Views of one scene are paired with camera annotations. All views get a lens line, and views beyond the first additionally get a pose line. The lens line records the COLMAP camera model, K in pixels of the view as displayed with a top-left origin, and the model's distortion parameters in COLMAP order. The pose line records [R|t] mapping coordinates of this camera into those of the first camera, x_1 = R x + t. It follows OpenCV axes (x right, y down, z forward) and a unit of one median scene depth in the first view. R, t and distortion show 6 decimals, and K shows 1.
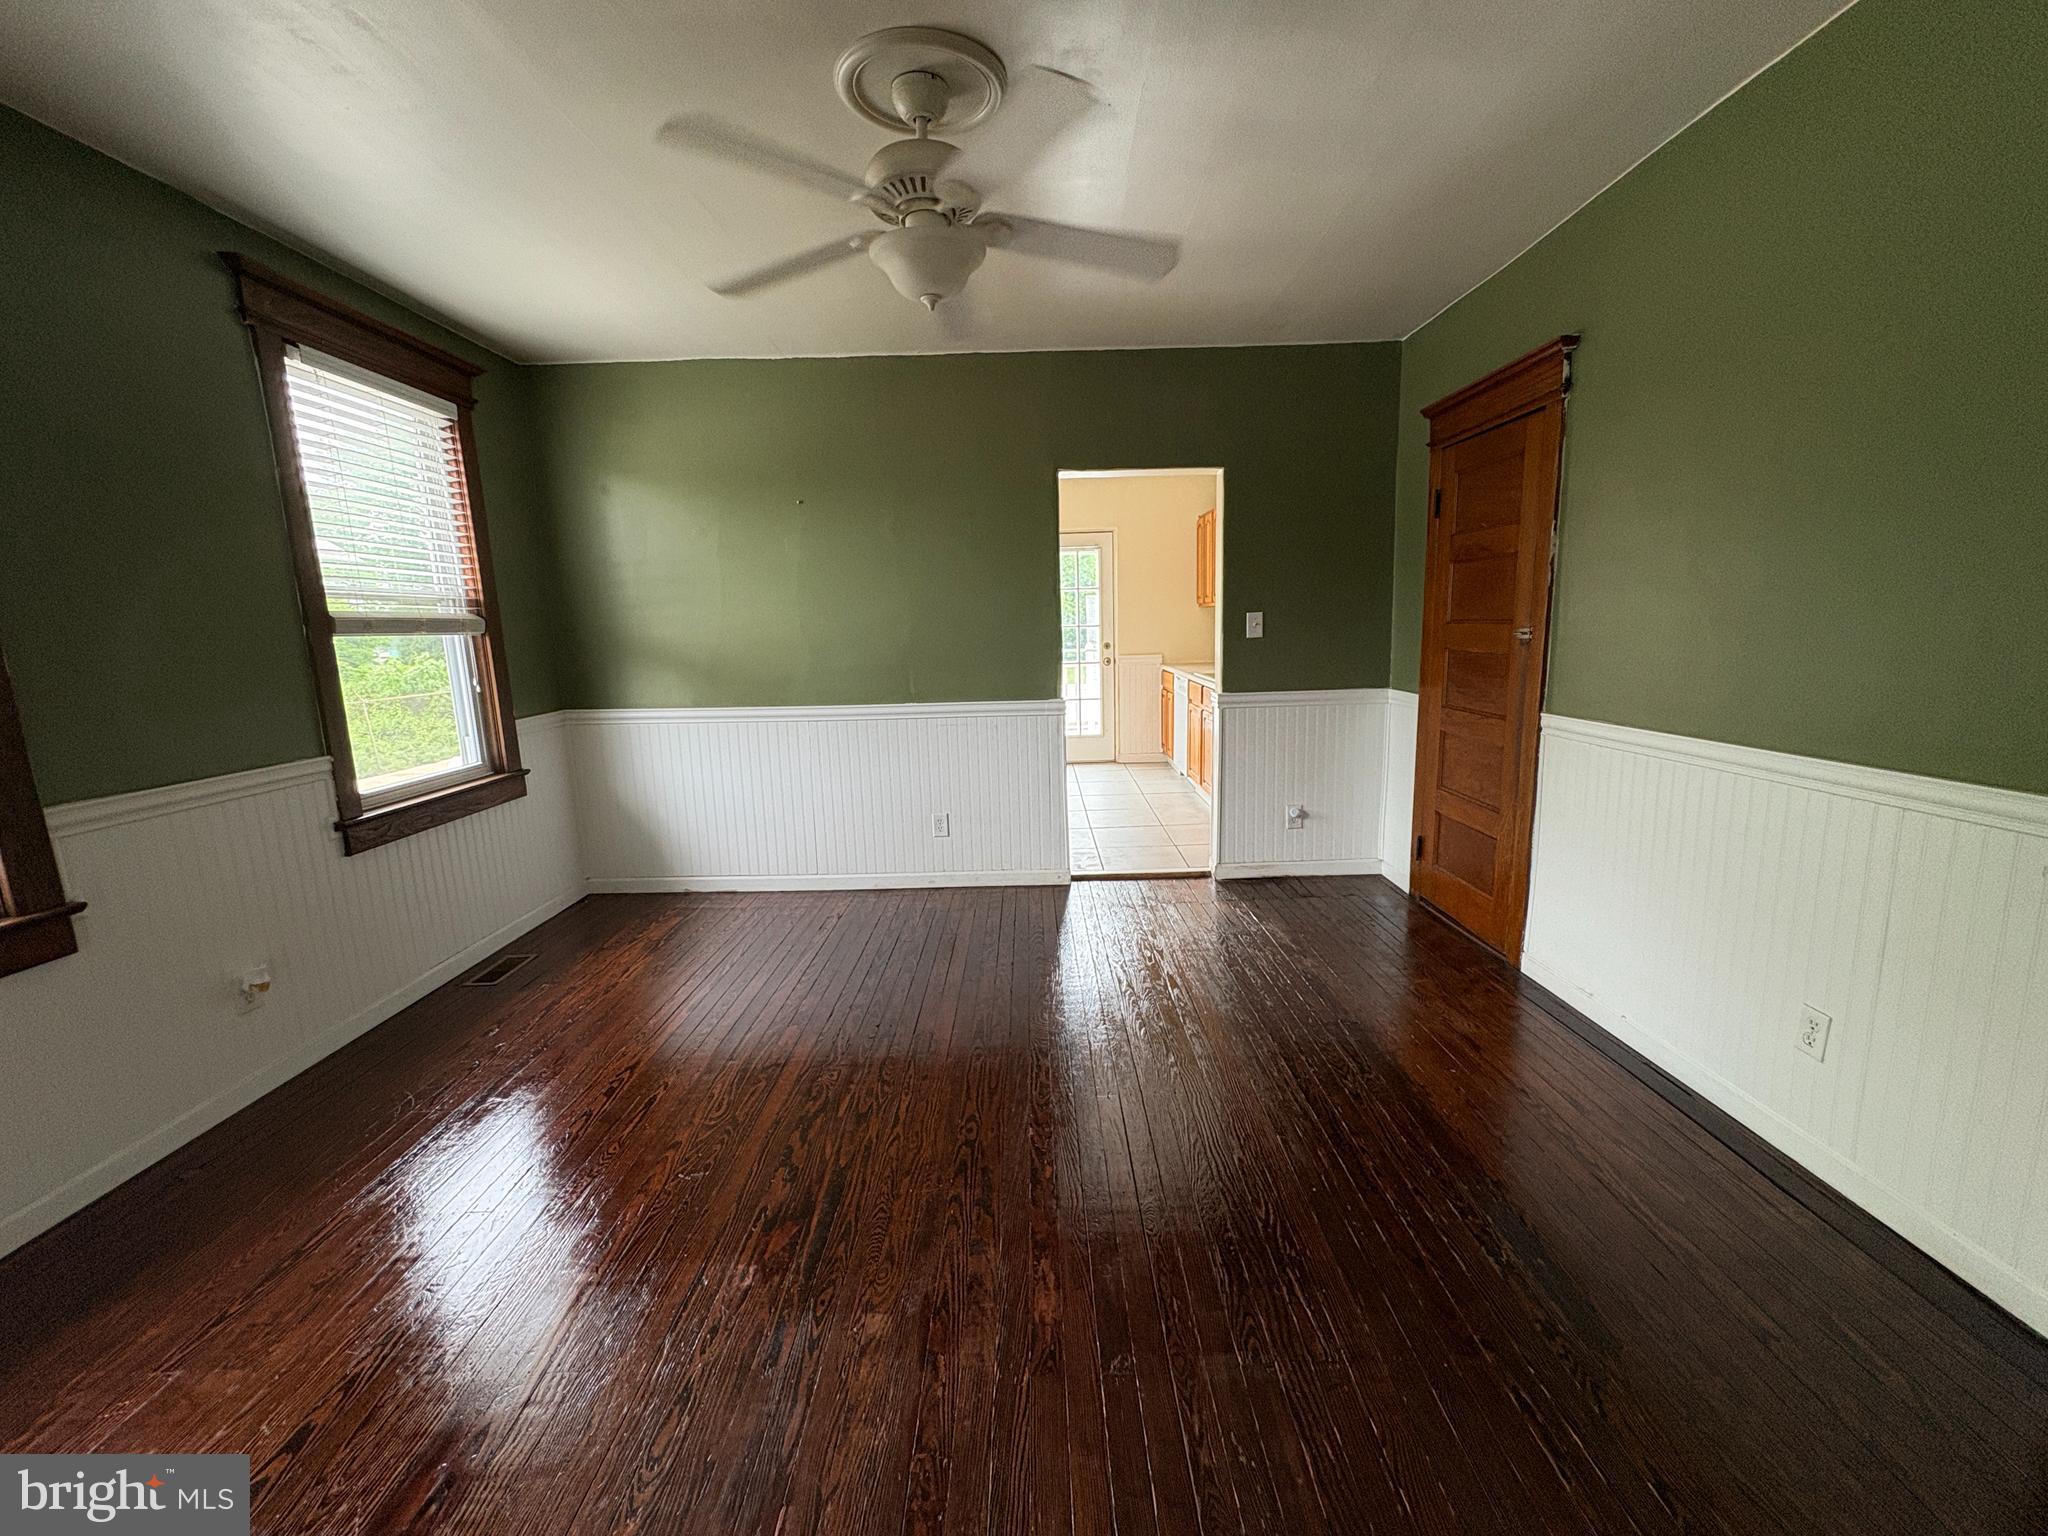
lens RADIAL K [[817.1, 0, 1025.7], [0, 817.1, 767.6], [0, 0, 1]] dist [0.000979, 0.000215]
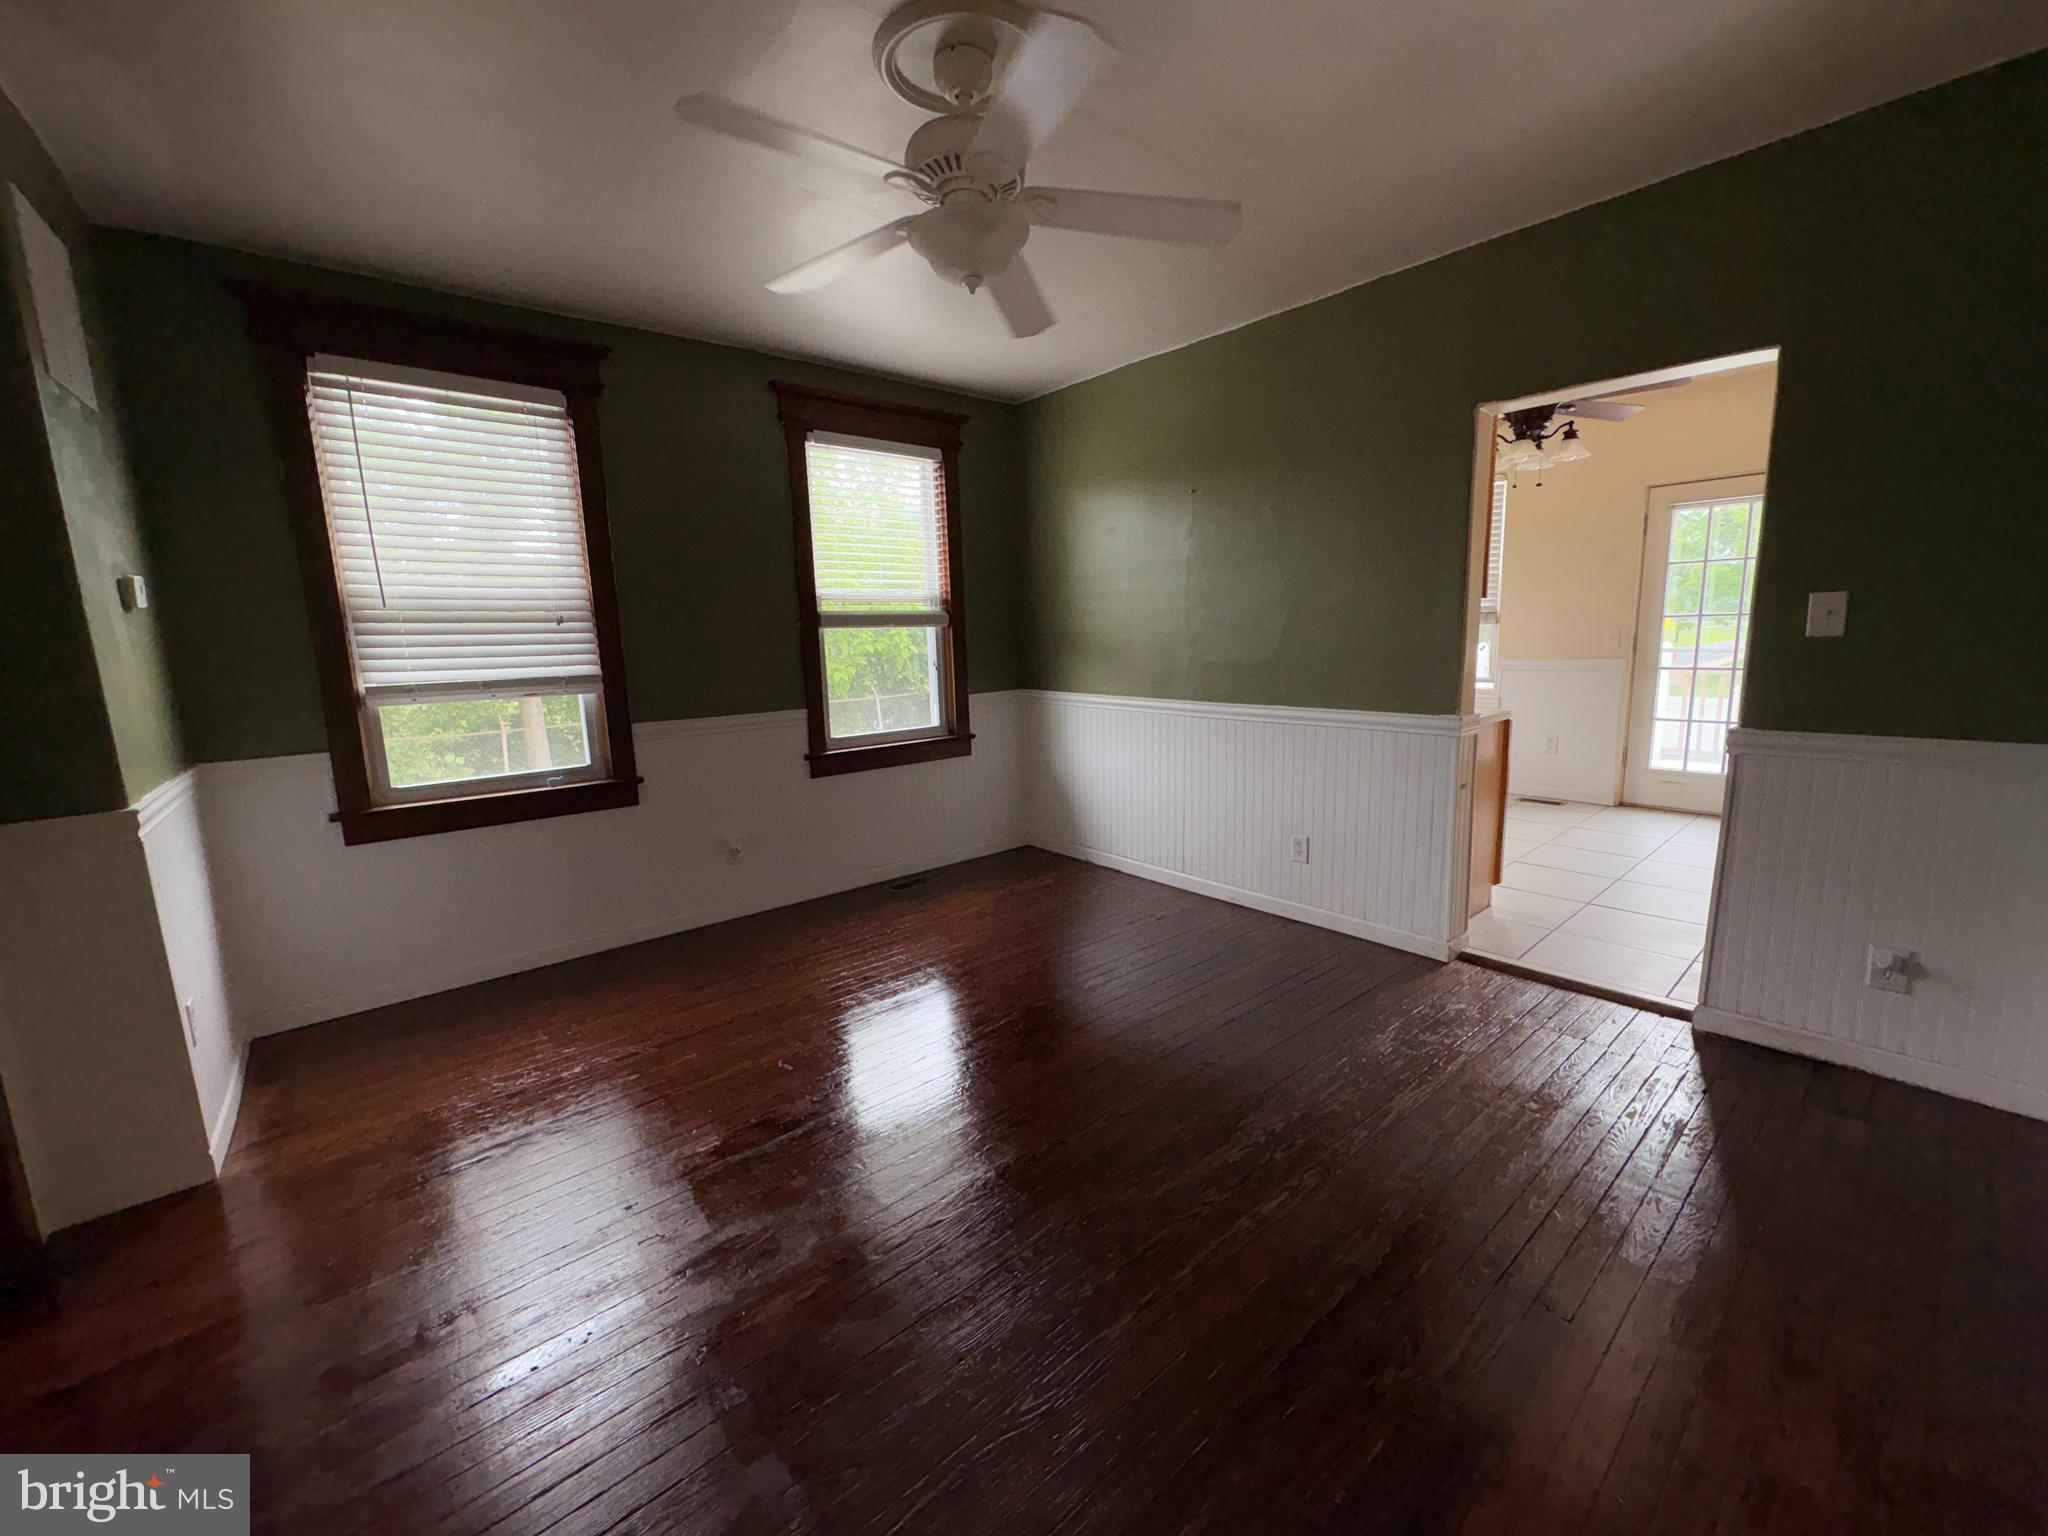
lens RADIAL K [[817.1, 0, 1025.7], [0, 817.1, 767.6], [0, 0, 1]] dist [0.000979, 0.000215]
pose [[0.654482, 0.132195, -0.744431, 0.404550], [-0.121440, 0.990193, 0.069071, -0.046312], [0.746261, 0.045198, 0.664117, 0.248143]]
